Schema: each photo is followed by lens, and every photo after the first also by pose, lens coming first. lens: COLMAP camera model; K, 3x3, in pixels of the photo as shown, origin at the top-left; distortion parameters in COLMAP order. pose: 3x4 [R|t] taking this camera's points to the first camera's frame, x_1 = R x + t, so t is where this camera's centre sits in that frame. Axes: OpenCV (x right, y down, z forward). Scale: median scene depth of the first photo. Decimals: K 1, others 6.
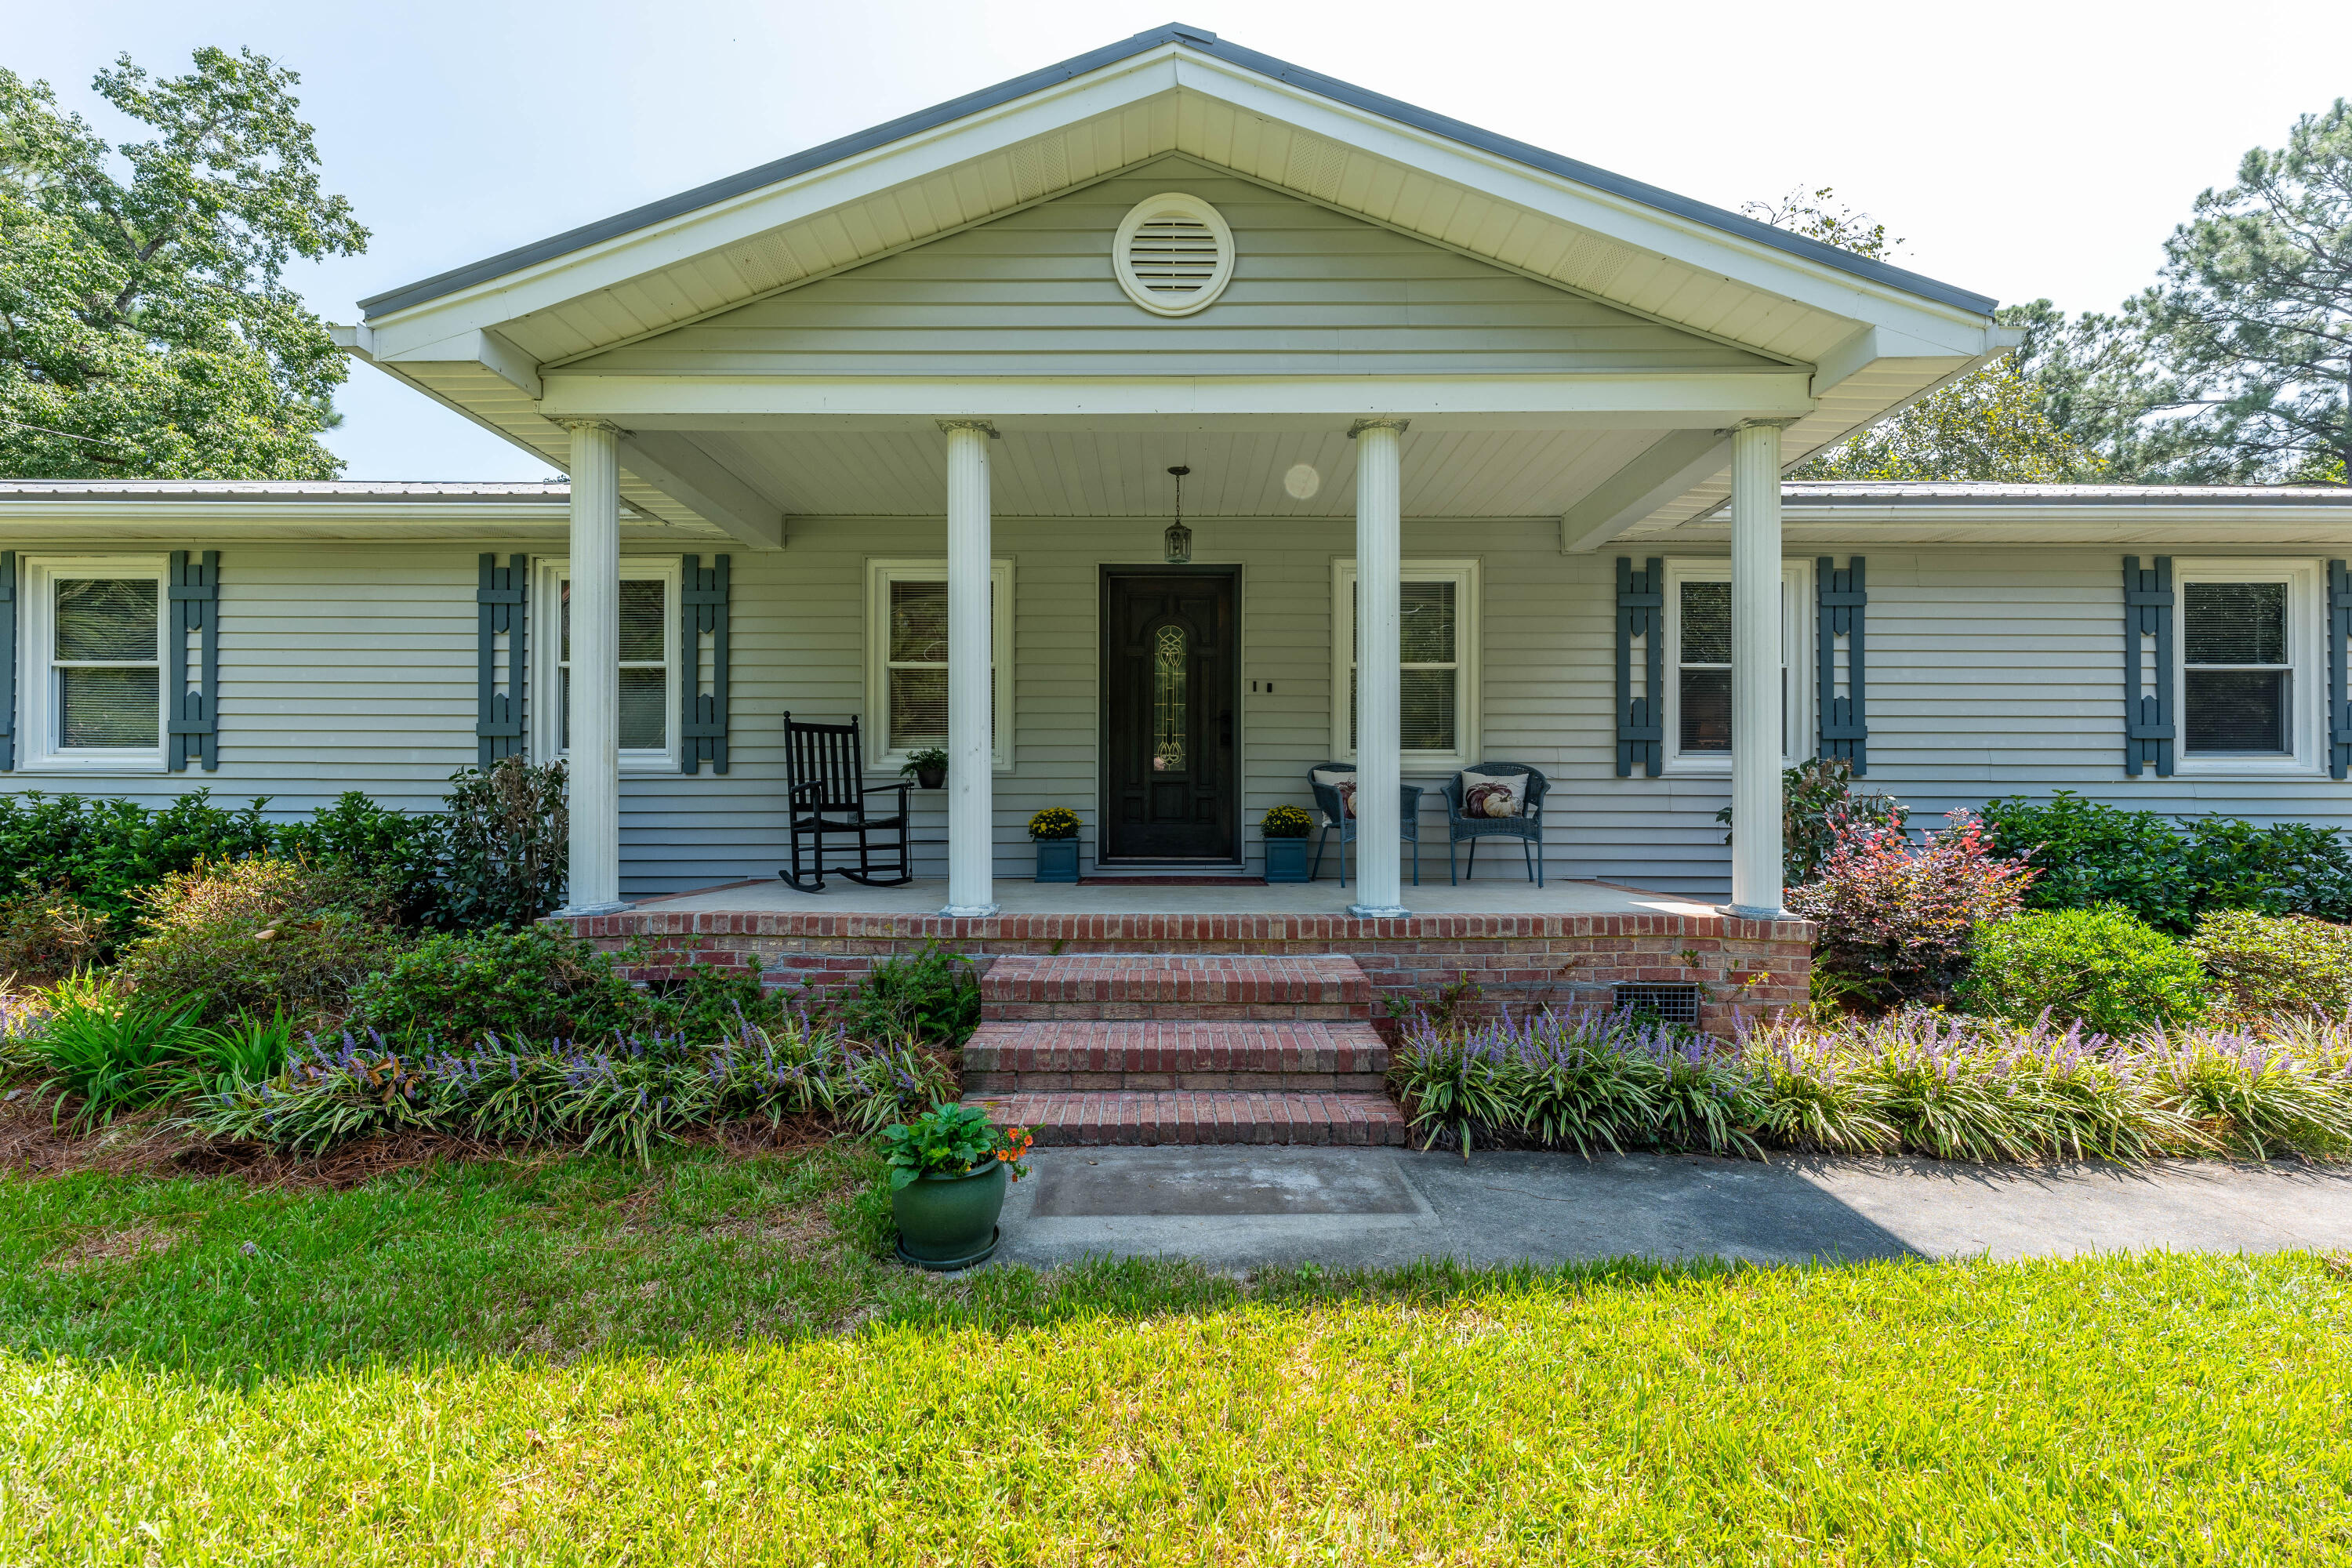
lens RADIAL K [[939.9, 0, 1189.8], [0, 939.9, 780.2], [0, 0, 1]] dist [0.000711, 0.000446]
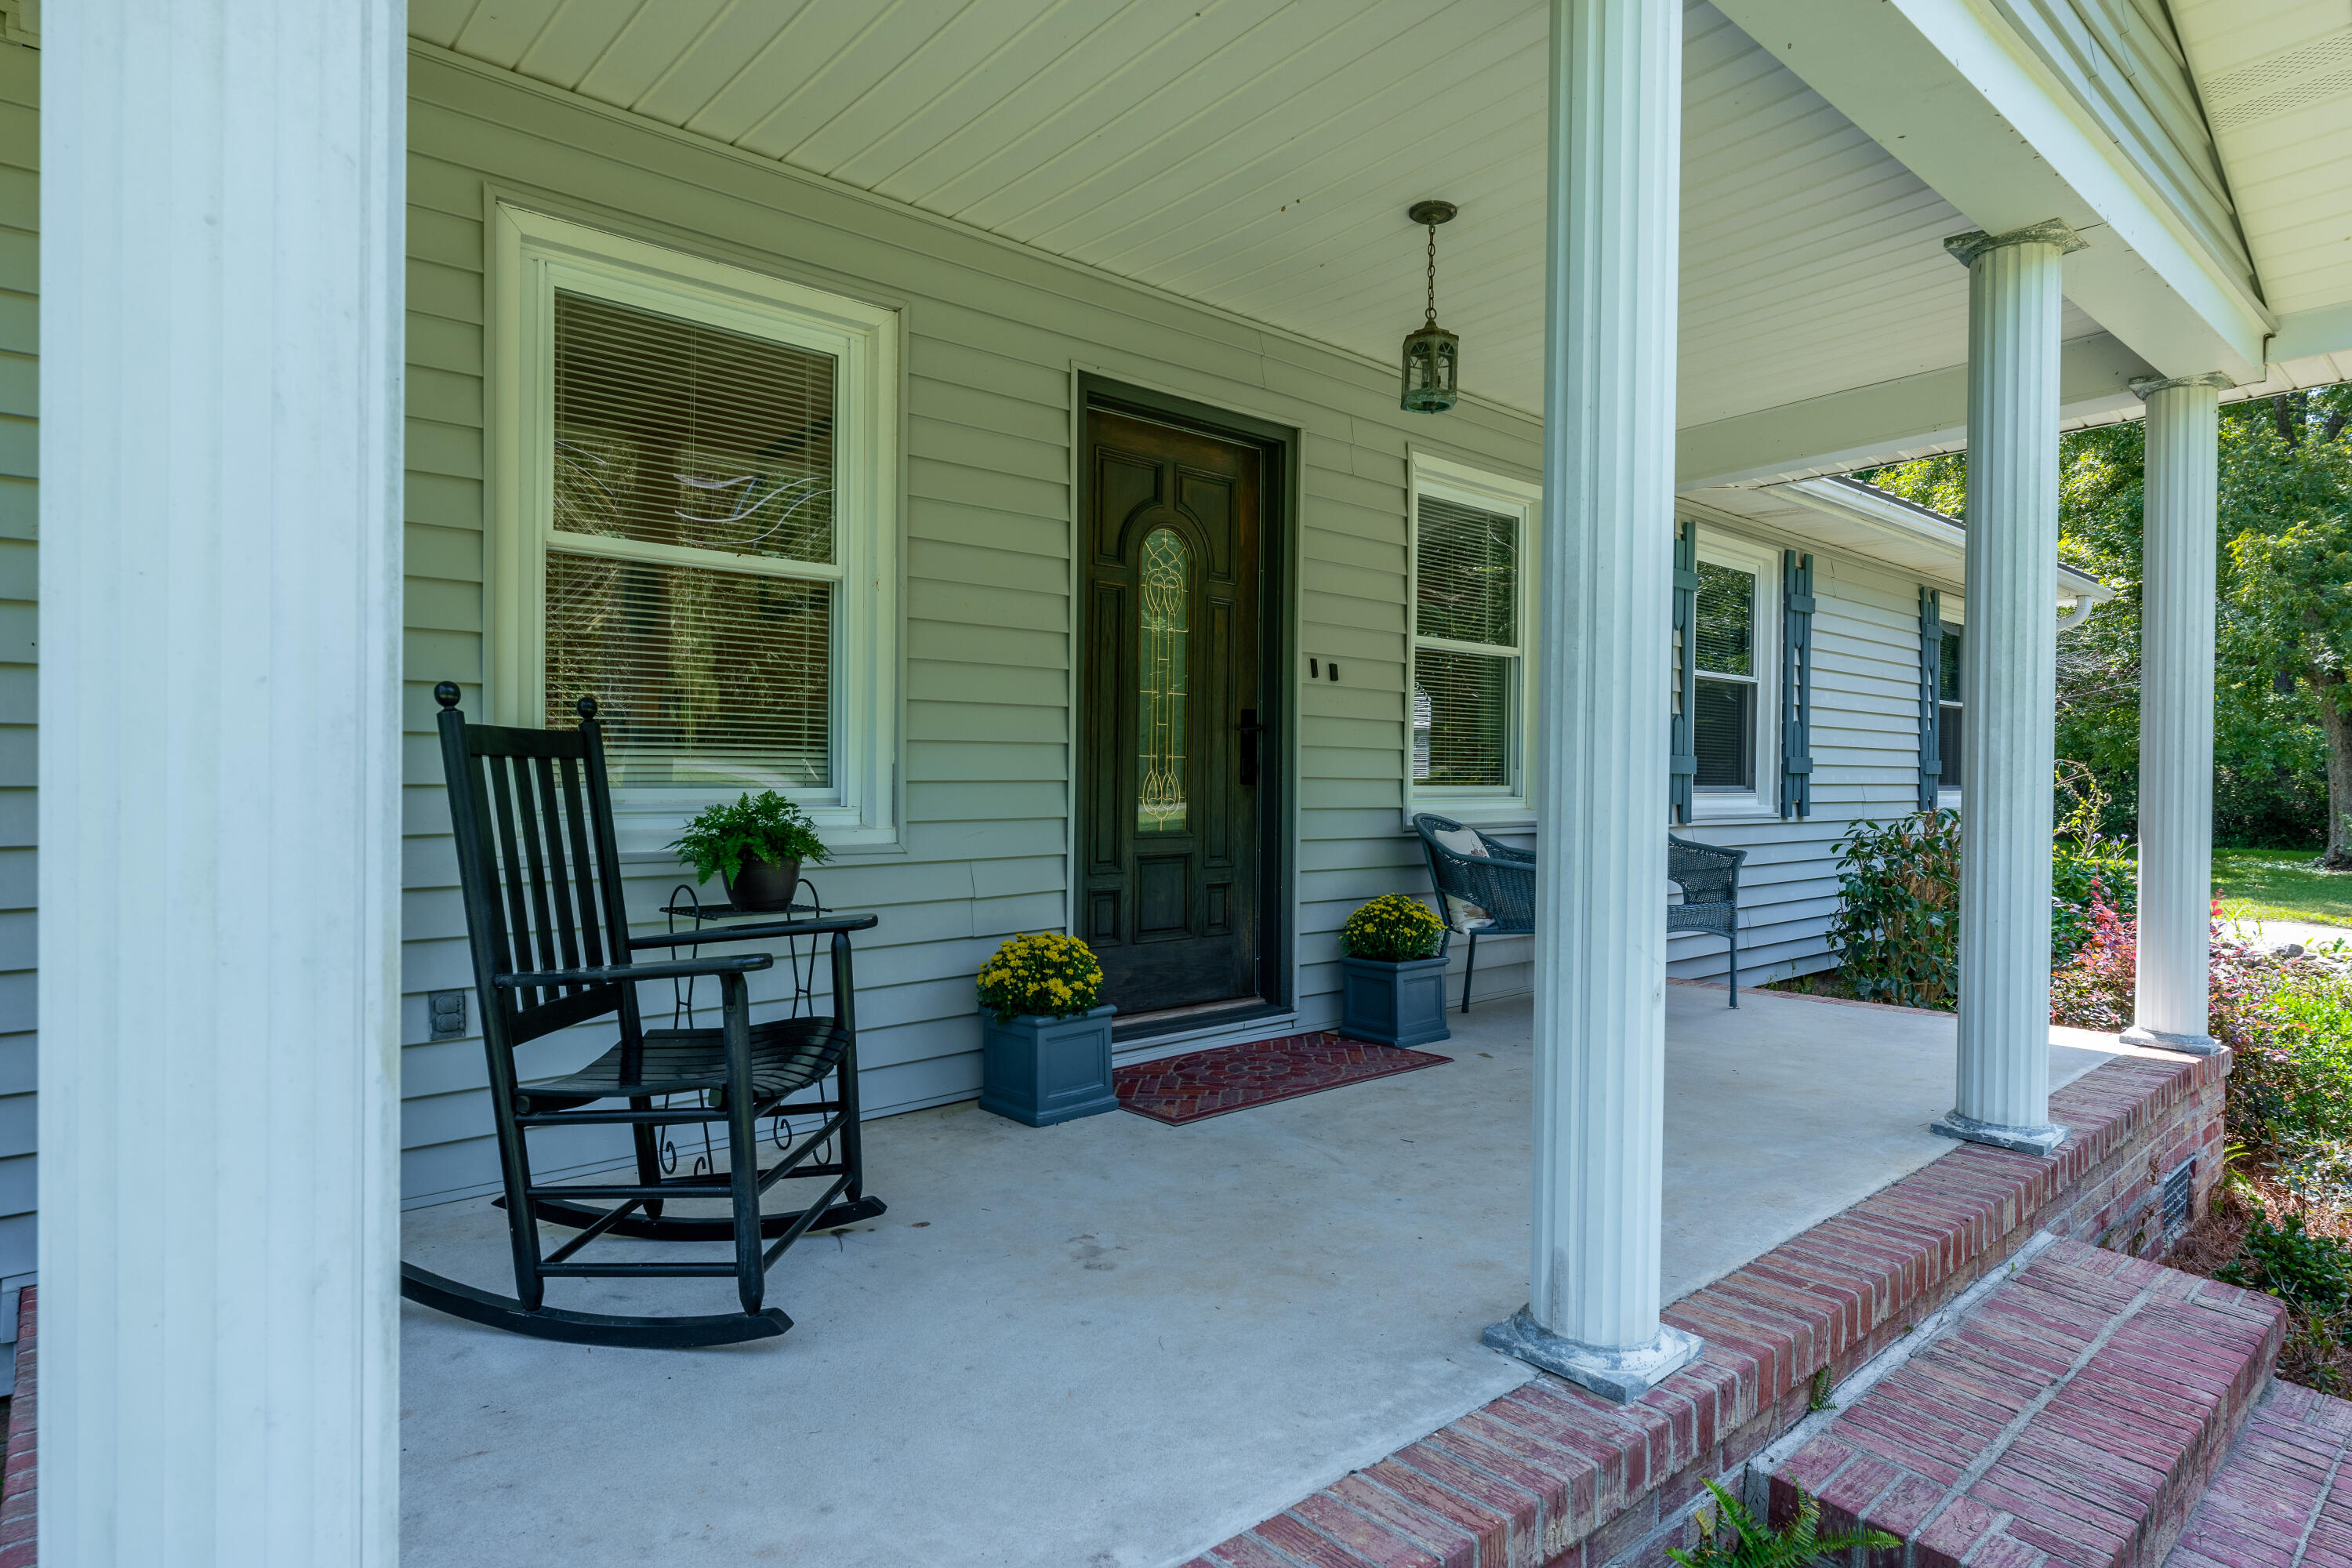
lens RADIAL K [[1246.1, 0, 1178.9], [0, 1246.1, 774.9], [0, 0, 1]] dist [-0.012442, -0.005542]
pose [[0.774856, 0.006070, 0.632108, -0.428997], [-0.019928, 0.999691, 0.014829, -0.048967], [-0.631823, -0.024087, 0.774738, 0.510046]]
